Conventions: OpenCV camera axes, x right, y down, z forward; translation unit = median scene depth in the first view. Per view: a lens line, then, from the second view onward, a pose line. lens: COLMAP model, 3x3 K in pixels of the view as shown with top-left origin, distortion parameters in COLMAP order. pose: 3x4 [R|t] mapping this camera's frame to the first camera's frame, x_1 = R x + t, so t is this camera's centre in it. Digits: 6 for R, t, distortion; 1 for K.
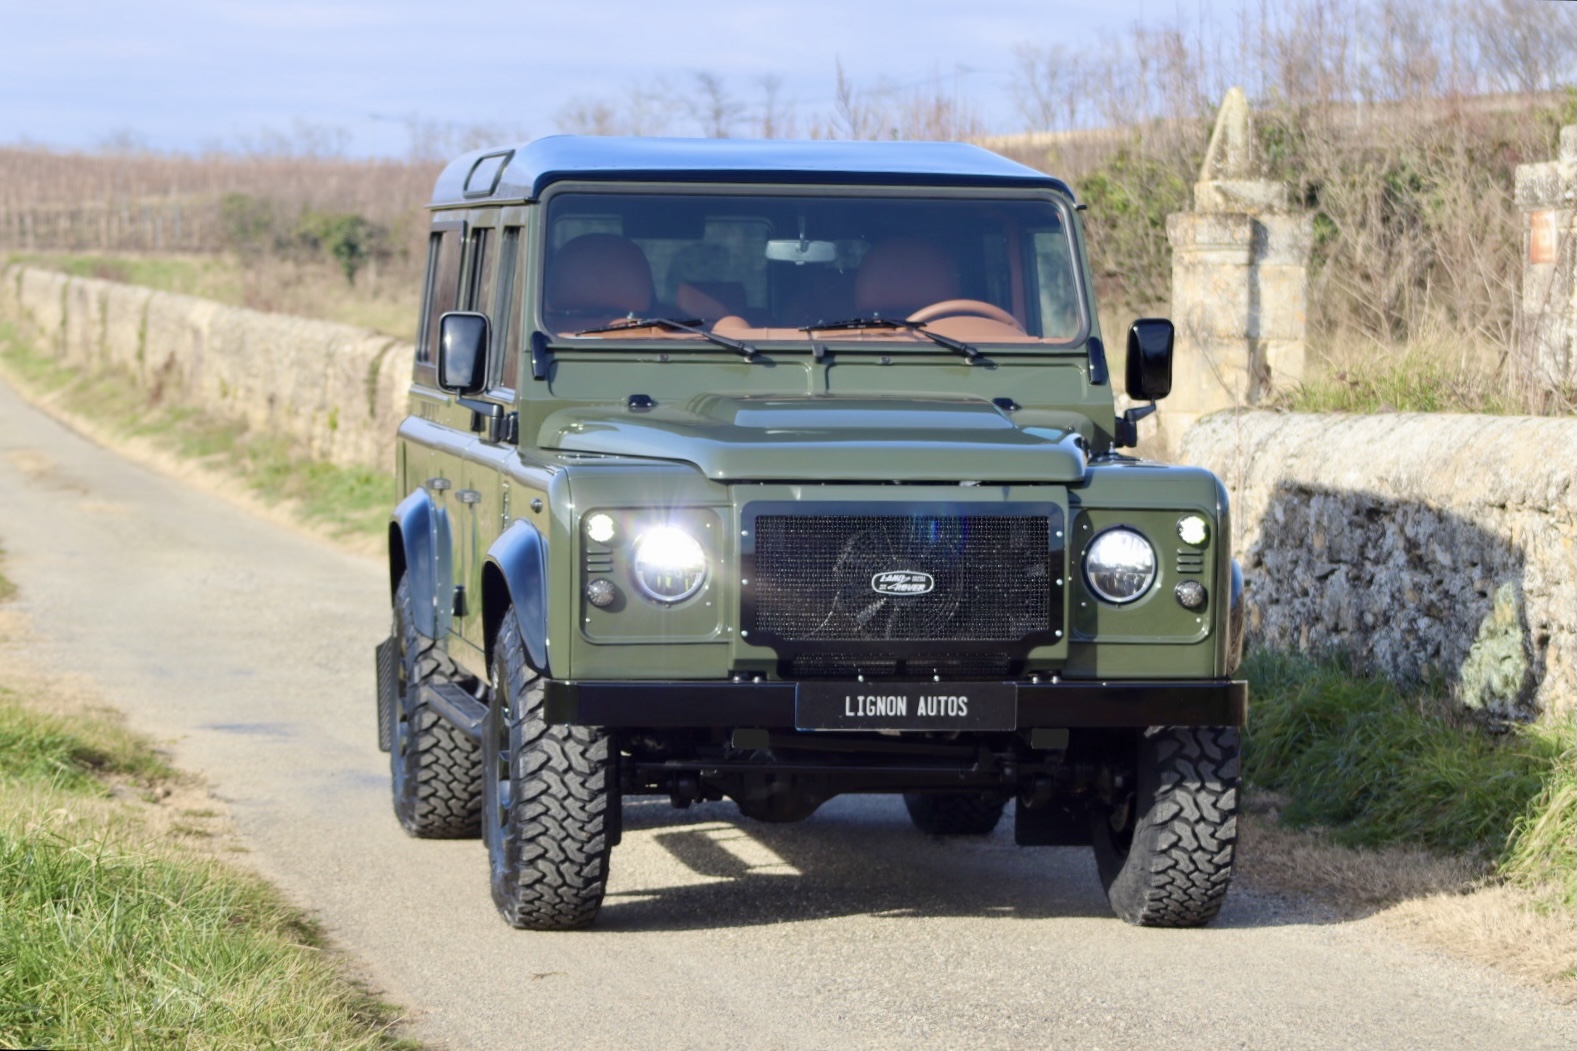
lens RADIAL K [[5293.9, 0, 788.5], [0, 5293.9, 525.5], [0, 0, 1]] dist [-0.104942, 0.134995]
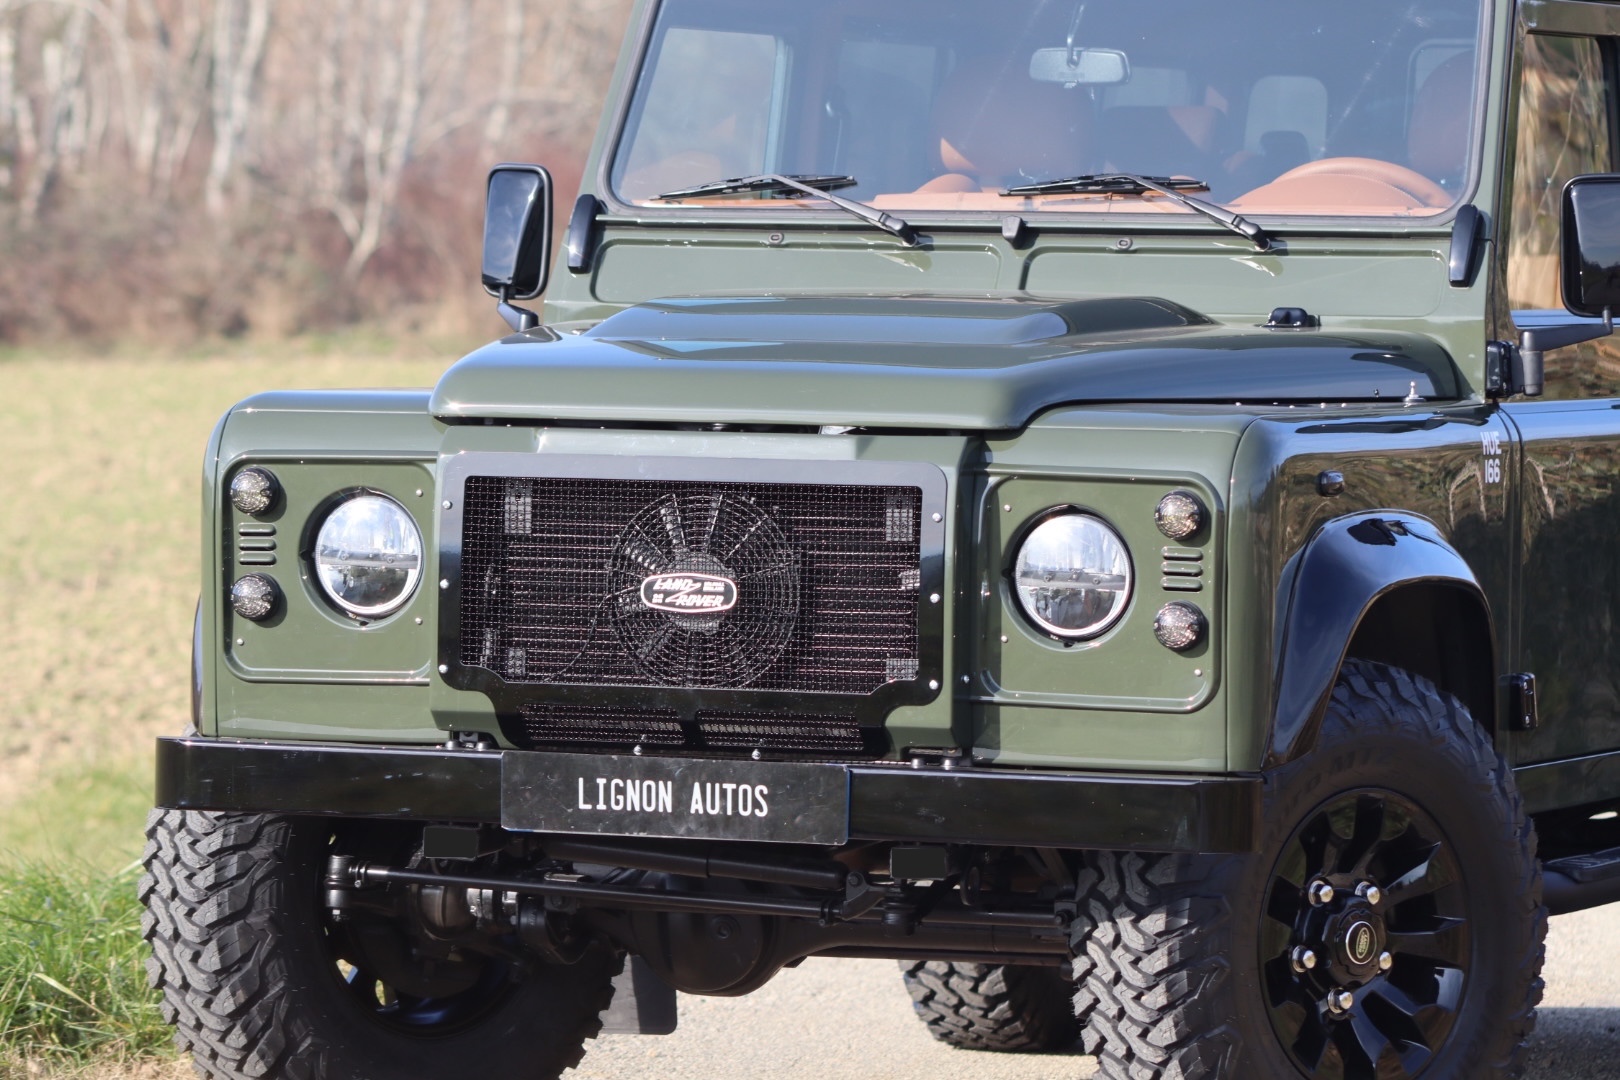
lens RADIAL K [[8343.7, 0, 810.0], [0, 8343.7, 540.0], [0, 0, 1]] dist [0.339555, 5.595462]
pose [[0.865083, 0.018084, -0.501302, 0.504073], [-0.028318, 0.999517, -0.012811, 0.016490], [0.500829, 0.025279, 0.865177, 0.186655]]
